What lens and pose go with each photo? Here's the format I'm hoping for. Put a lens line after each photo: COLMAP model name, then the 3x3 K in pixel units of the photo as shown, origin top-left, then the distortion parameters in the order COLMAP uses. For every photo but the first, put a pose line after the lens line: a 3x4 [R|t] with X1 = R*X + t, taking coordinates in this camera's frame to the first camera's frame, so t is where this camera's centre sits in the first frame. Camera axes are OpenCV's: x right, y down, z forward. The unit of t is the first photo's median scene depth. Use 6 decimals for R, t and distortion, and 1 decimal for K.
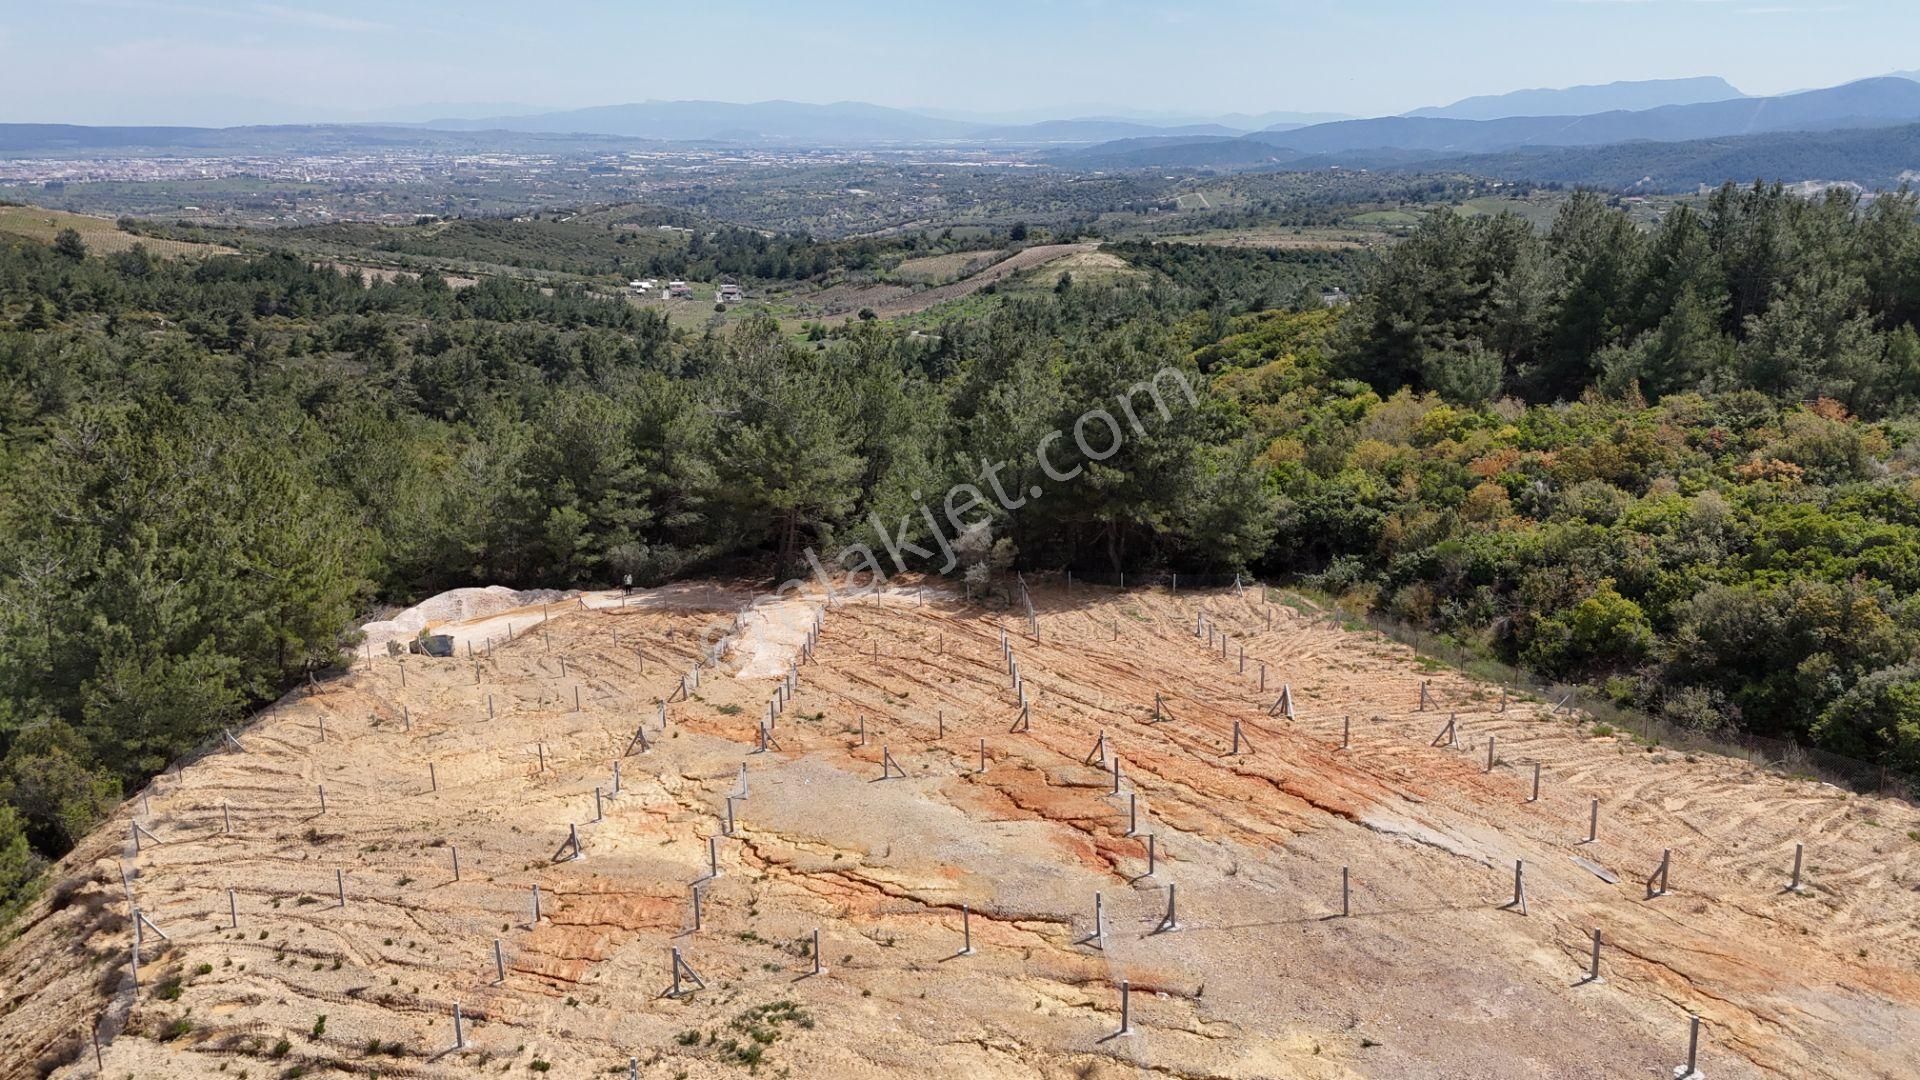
lens RADIAL K [[1404.2, 0, 960.0], [0, 1404.2, 540.0], [0, 0, 1]] dist [0.076166, -0.077727]
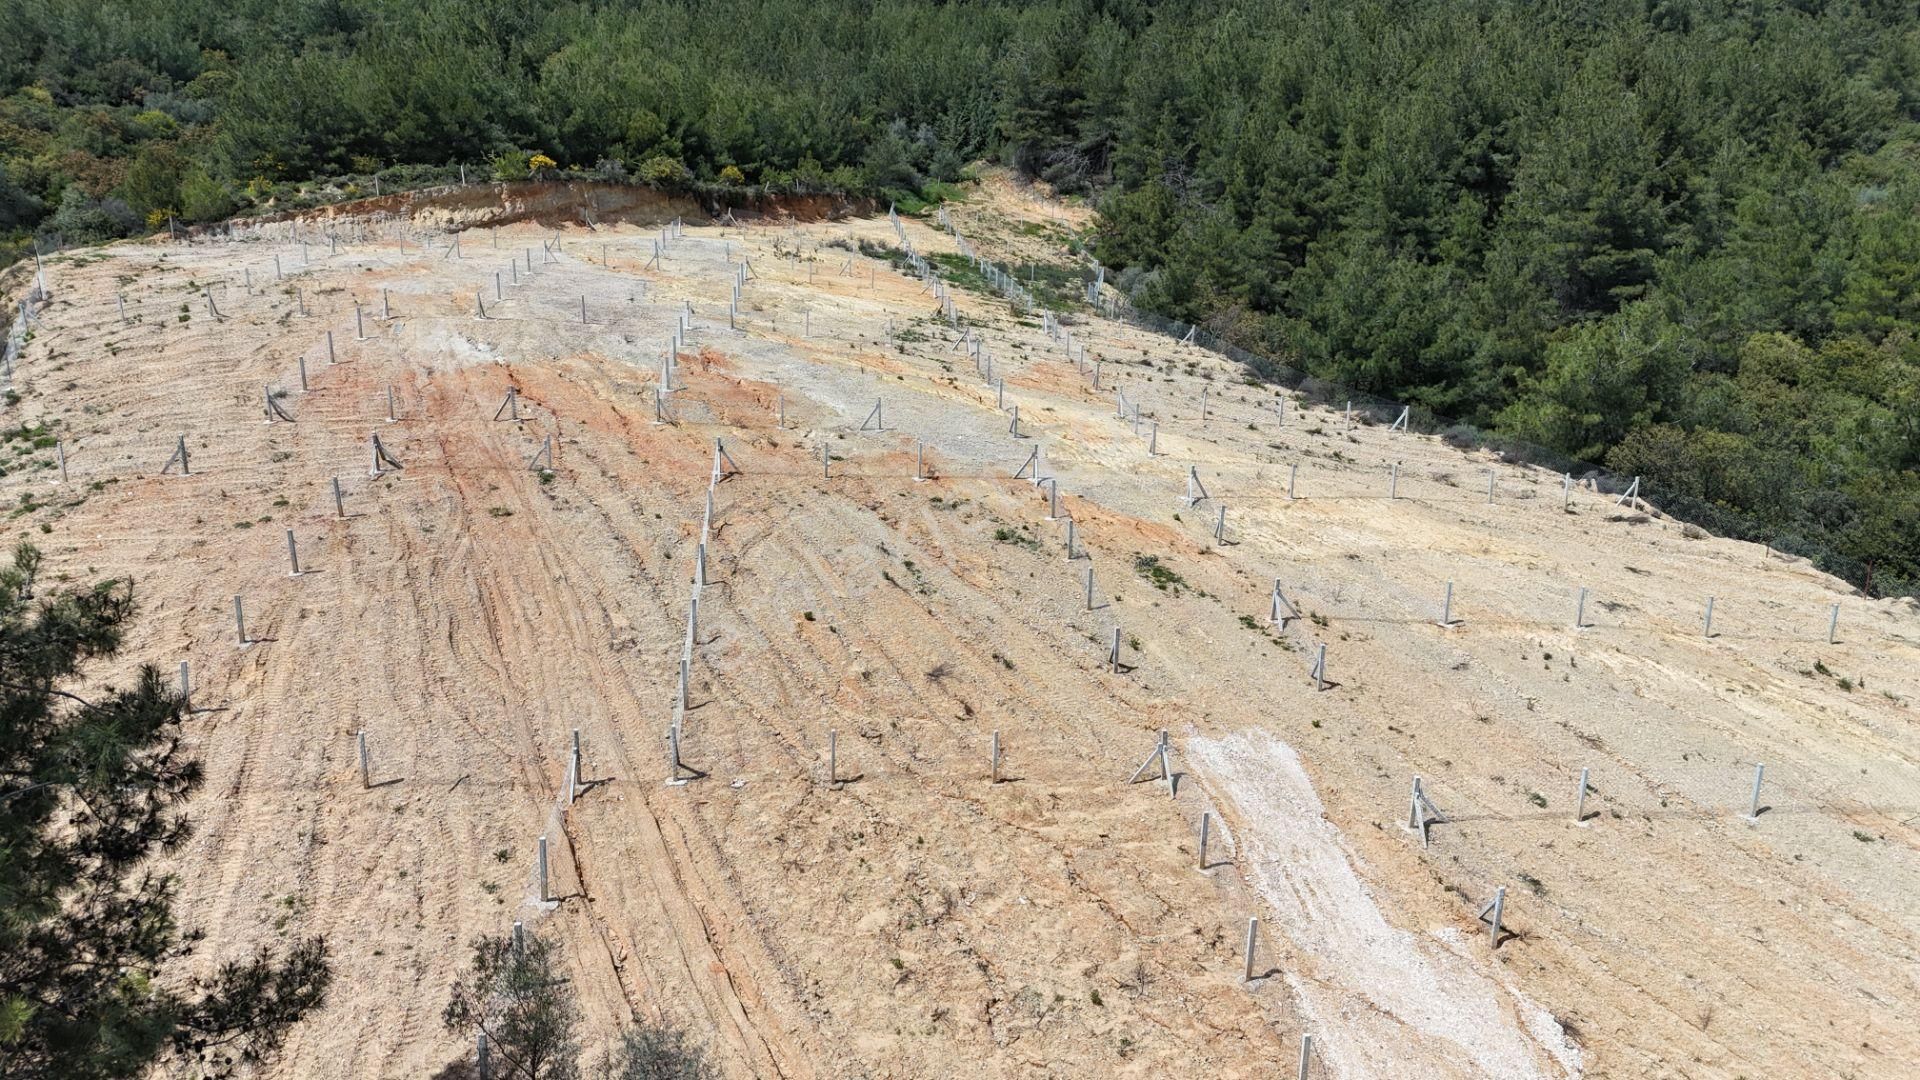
lens RADIAL K [[1404.2, 0, 960.0], [0, 1404.2, 540.0], [0, 0, 1]] dist [0.076166, -0.077727]
pose [[-0.996202, 0.023217, -0.083917, -0.011654], [-0.020948, 0.871576, 0.489813, -0.136861], [0.084512, 0.489710, -0.867780, 1.019454]]
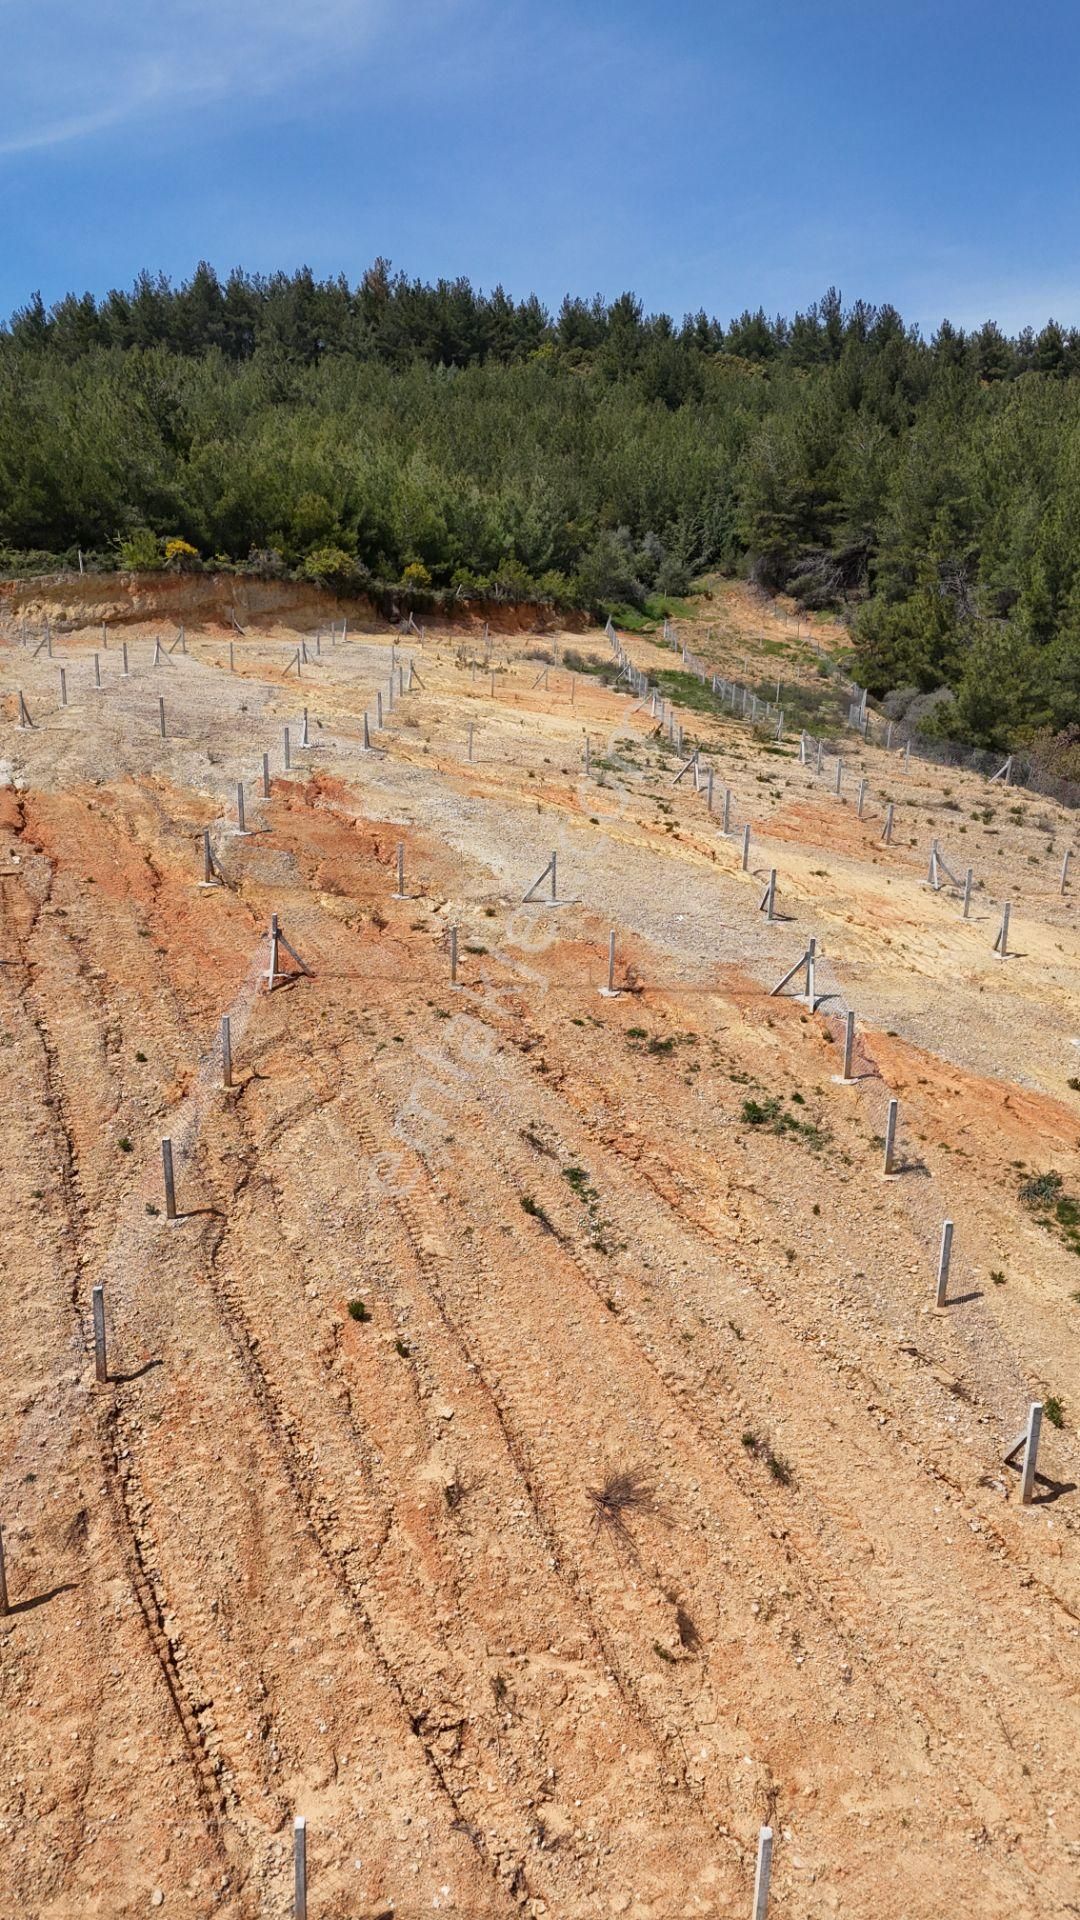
lens RADIAL K [[1409.9, 0, 535.4], [0, 1409.9, 953.2], [0, 0, 1]] dist [0.069228, -0.057414]
pose [[-0.999839, -0.009334, 0.015352, -0.027978], [-0.000958, 0.880938, 0.473230, -0.060092], [-0.017941, 0.473139, -0.880805, 0.835874]]
